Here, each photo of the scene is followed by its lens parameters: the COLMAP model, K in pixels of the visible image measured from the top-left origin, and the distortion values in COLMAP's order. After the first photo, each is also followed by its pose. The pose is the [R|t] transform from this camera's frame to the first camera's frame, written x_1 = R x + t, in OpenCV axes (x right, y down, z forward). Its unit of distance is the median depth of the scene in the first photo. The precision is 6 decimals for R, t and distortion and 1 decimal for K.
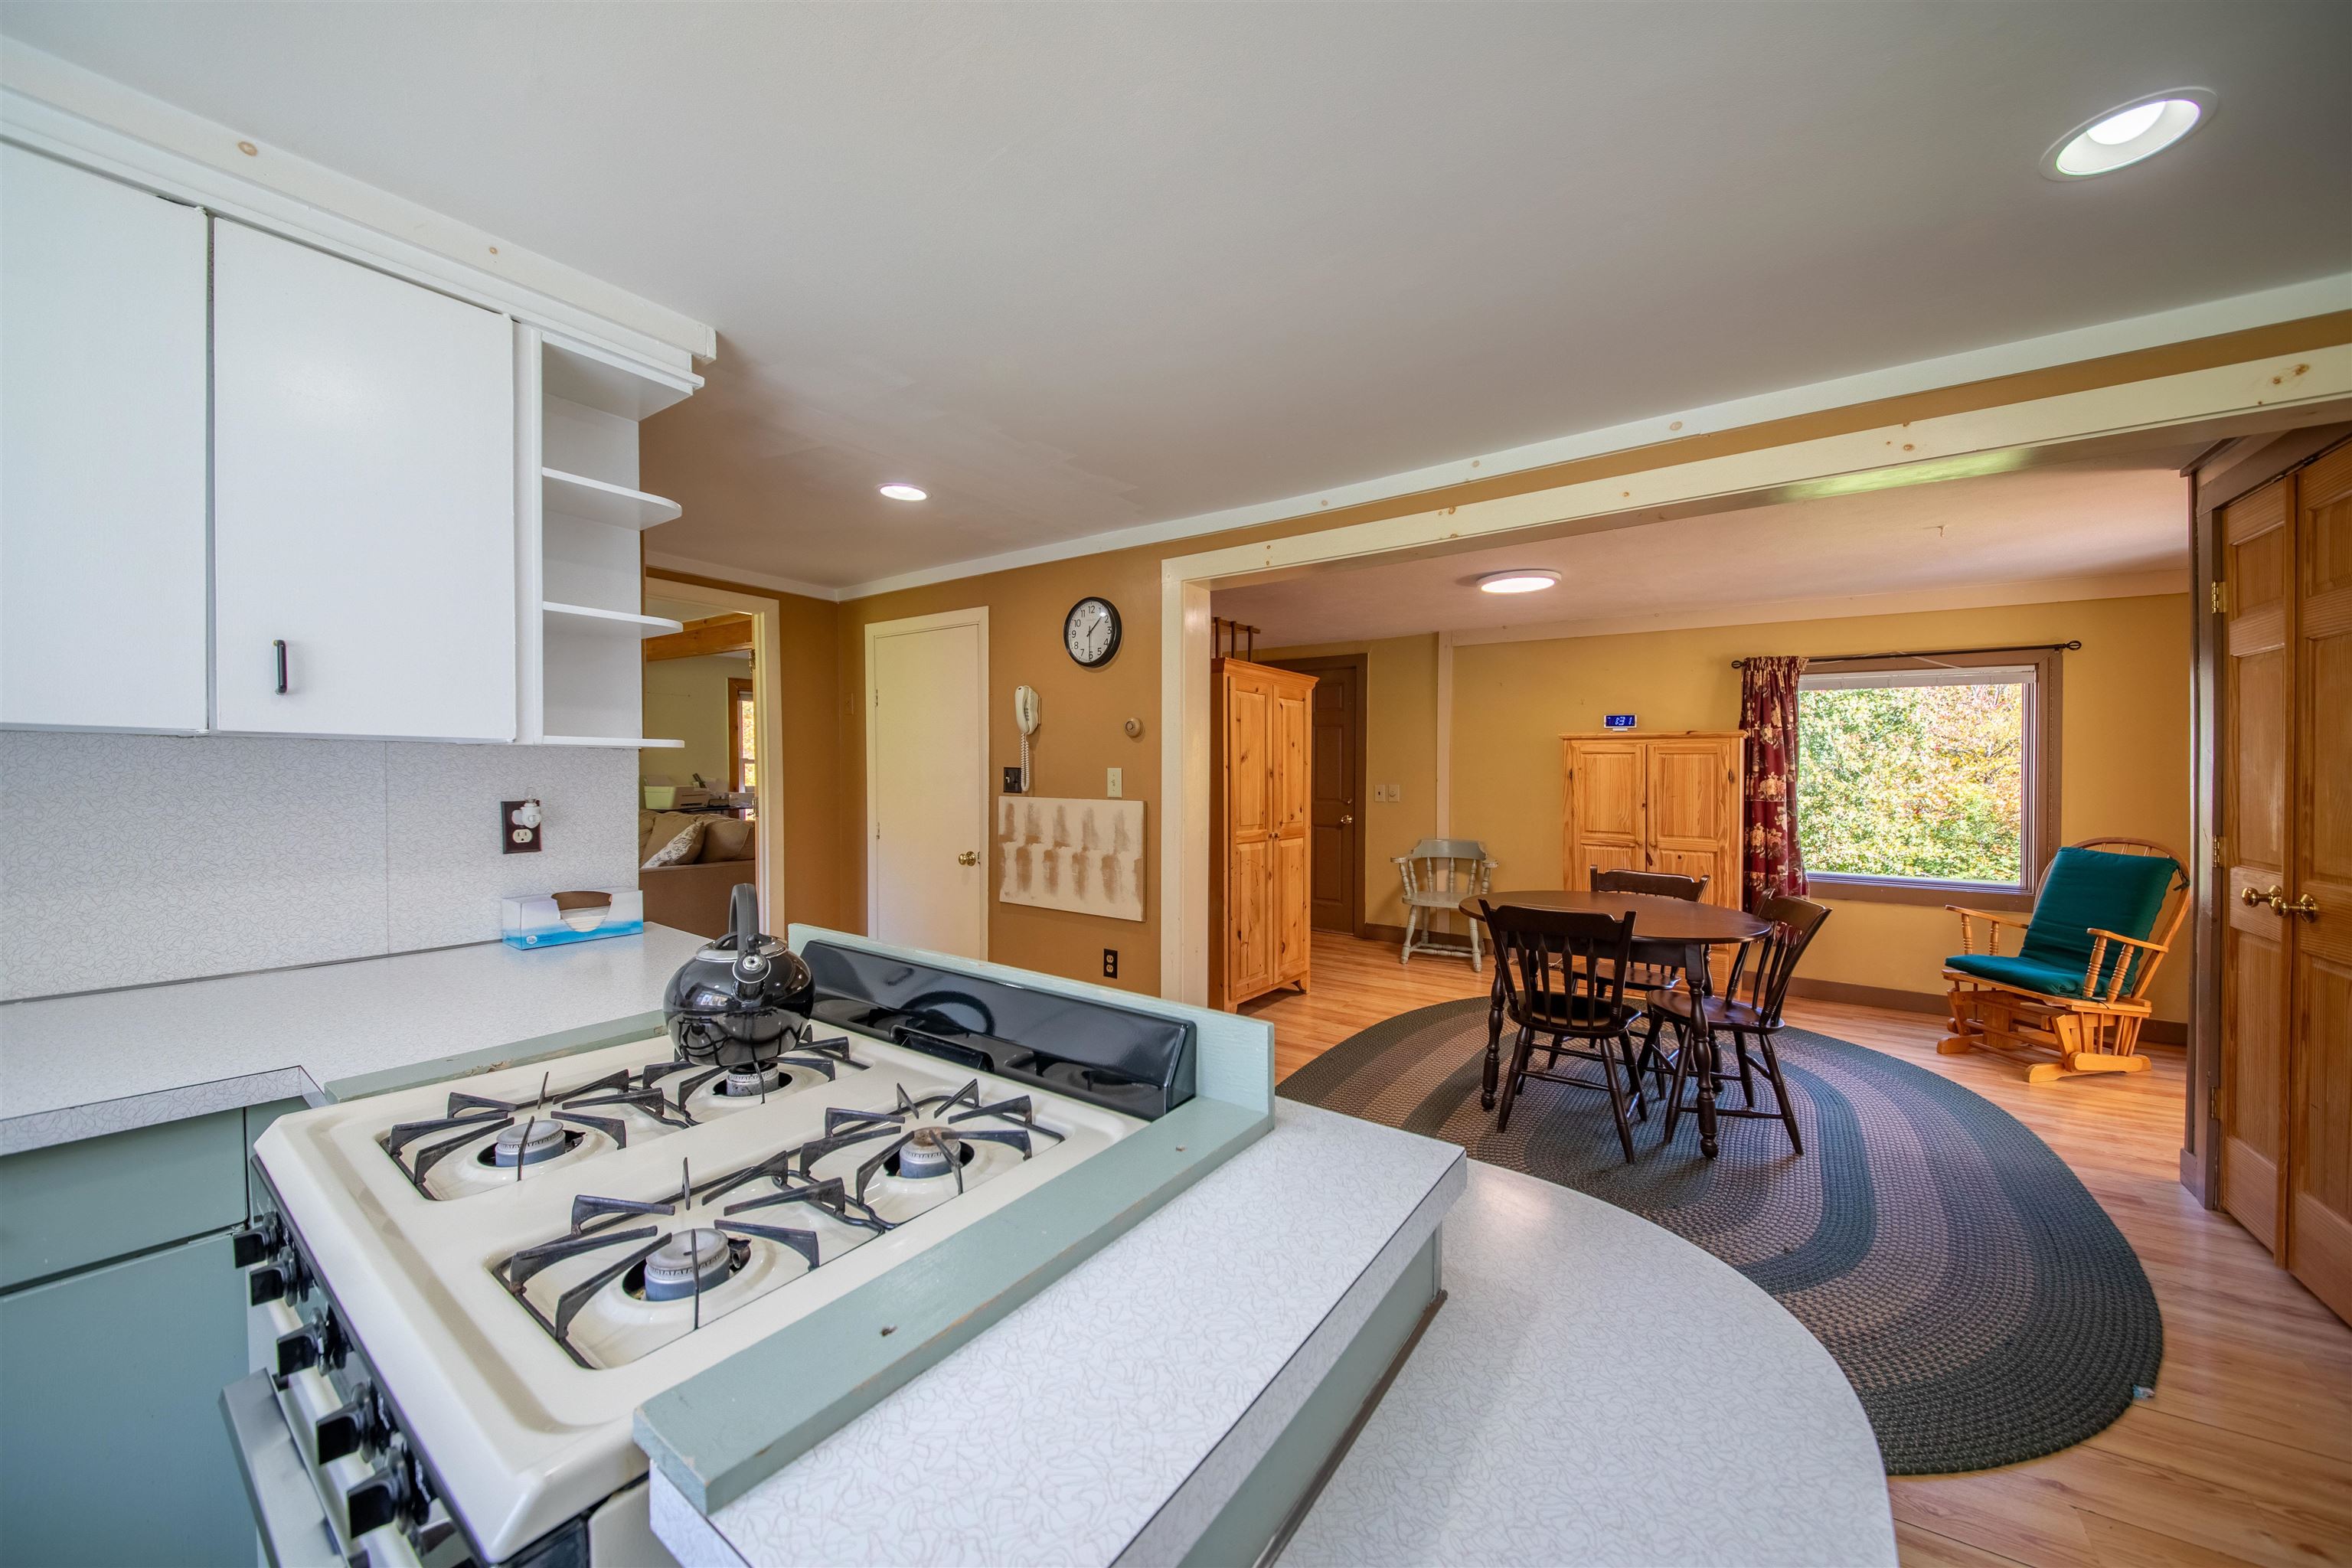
lens RADIAL K [[849.3, 0, 1167.5], [0, 849.3, 774.3], [0, 0, 1]] dist [-0.001008, -0.000096]
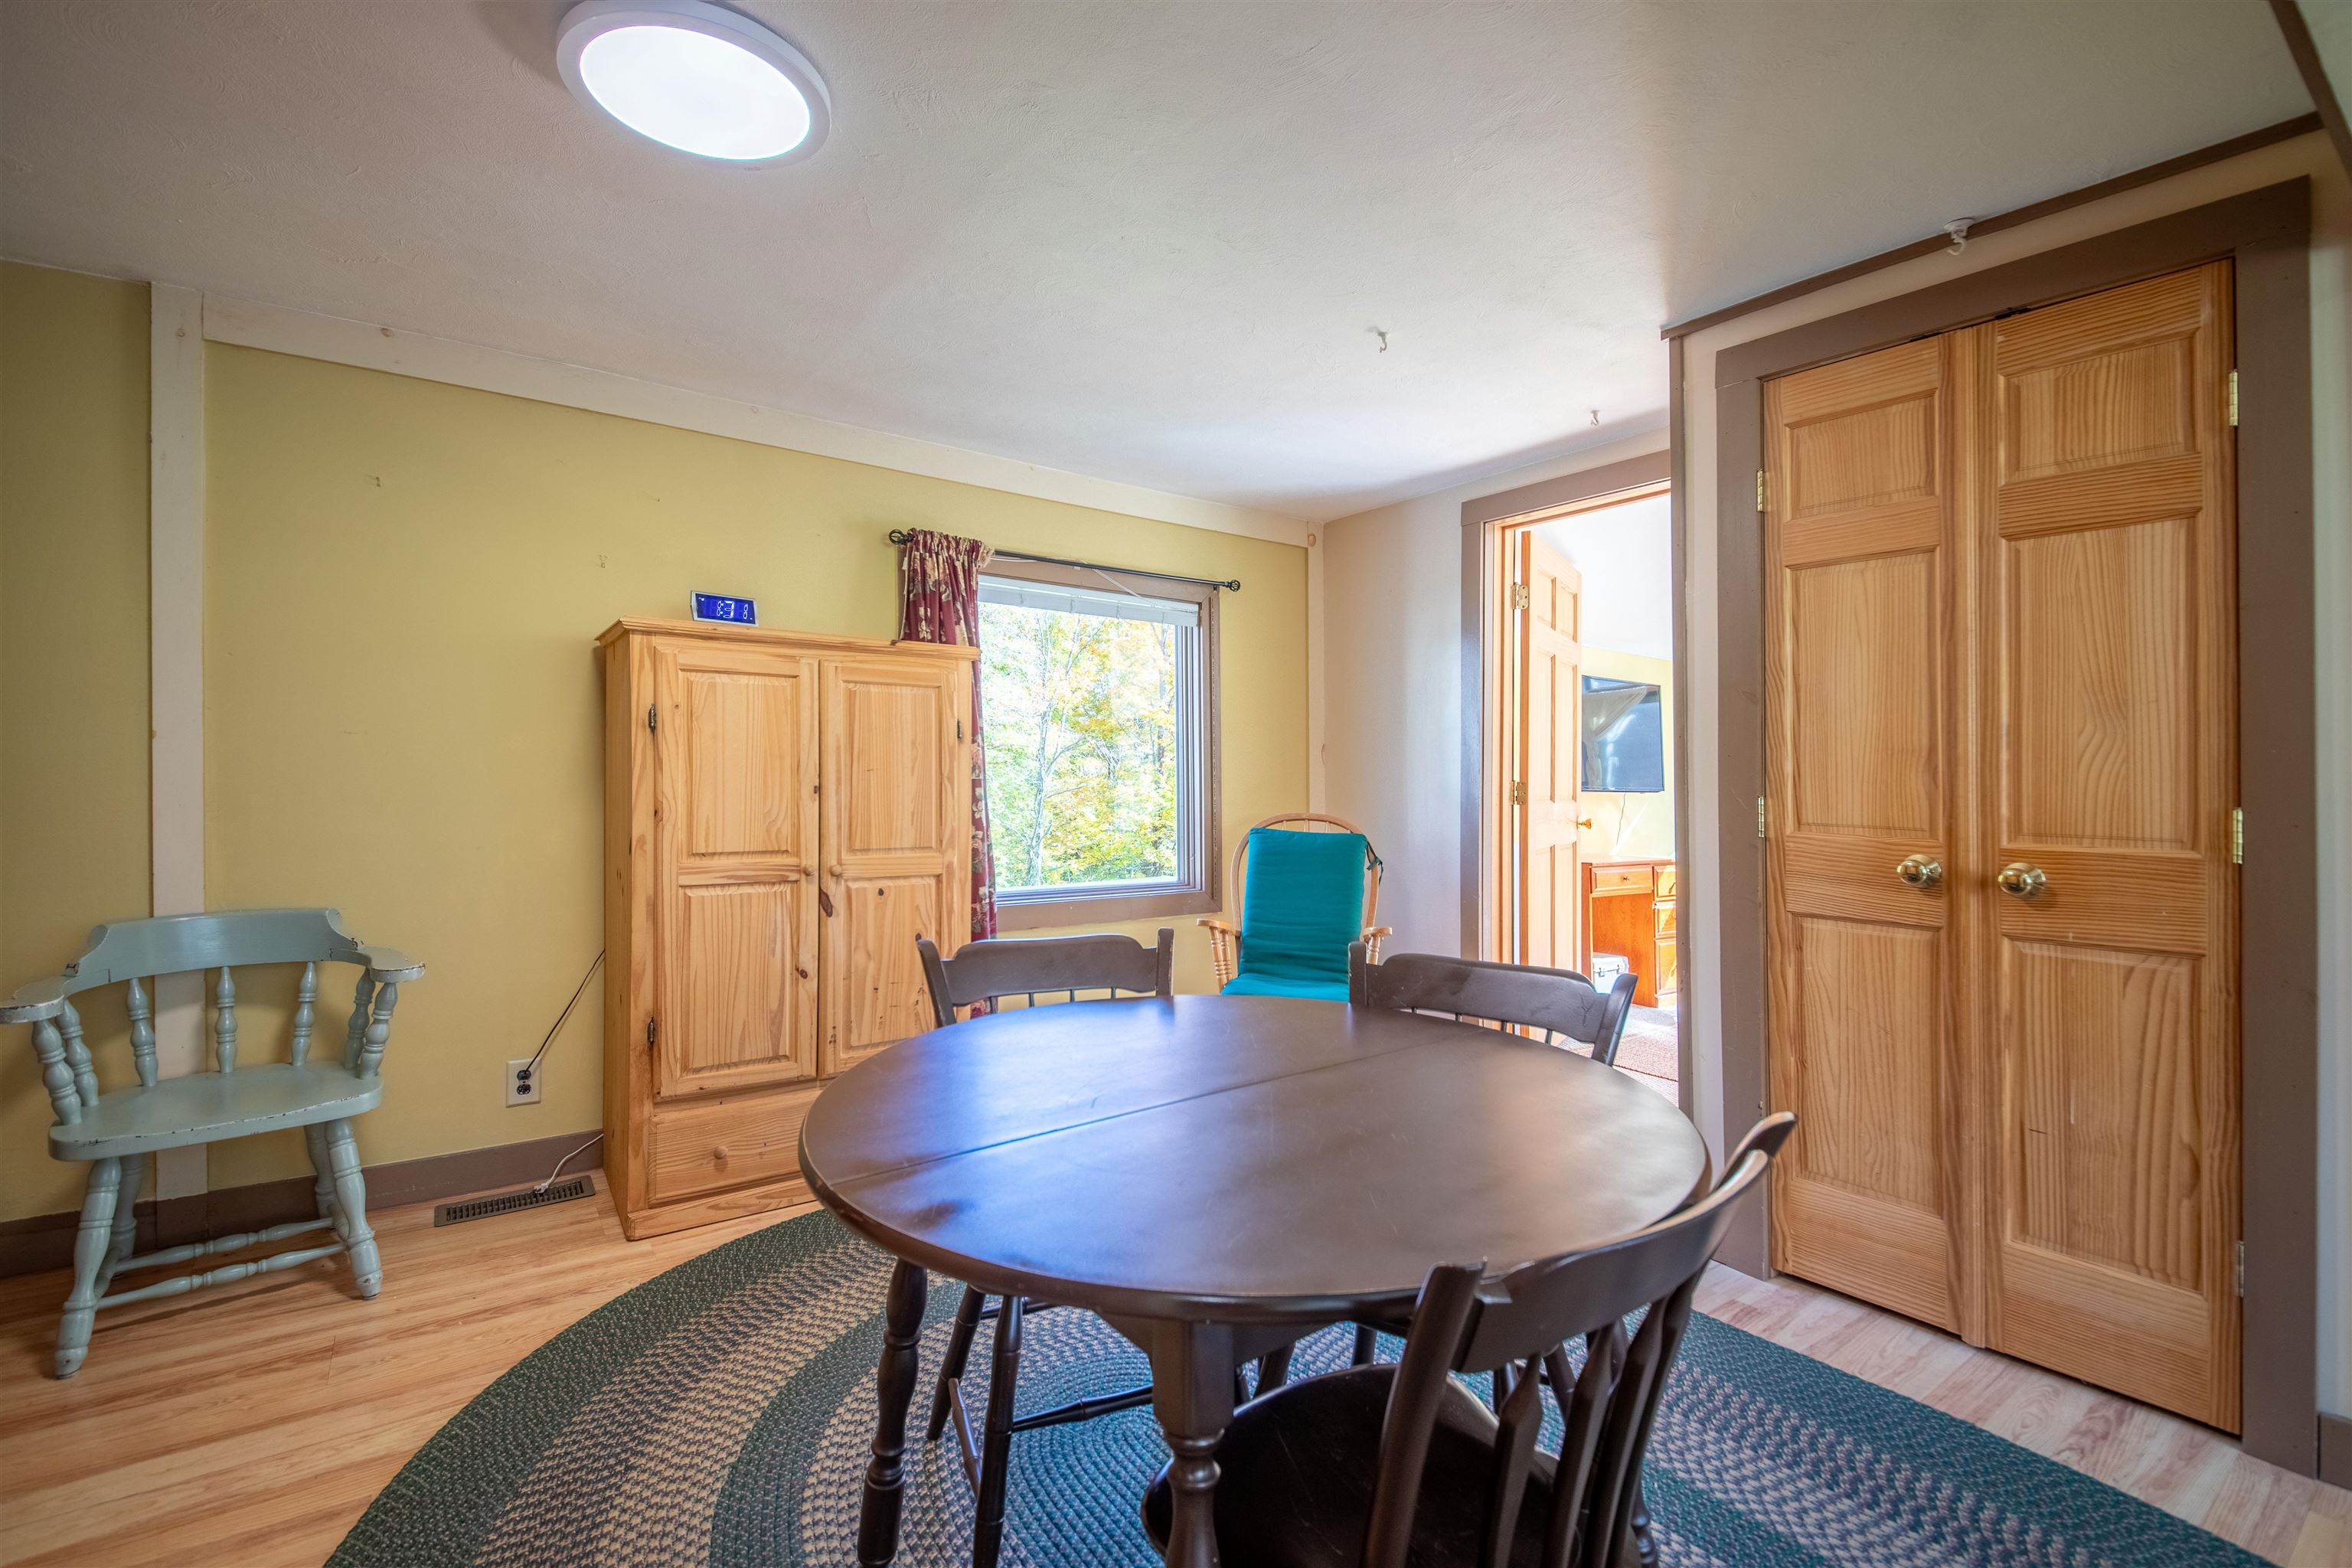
lens RADIAL K [[1030.9, 0, 1175.2], [0, 1030.9, 773.0], [0, 0, 1]] dist [0.001832, 0.000236]
pose [[0.315513, 0.003055, 0.948916, 0.085226], [-0.001182, 0.999995, -0.002827, 0.028991], [-0.948921, -0.000230, 0.315515, 0.632542]]
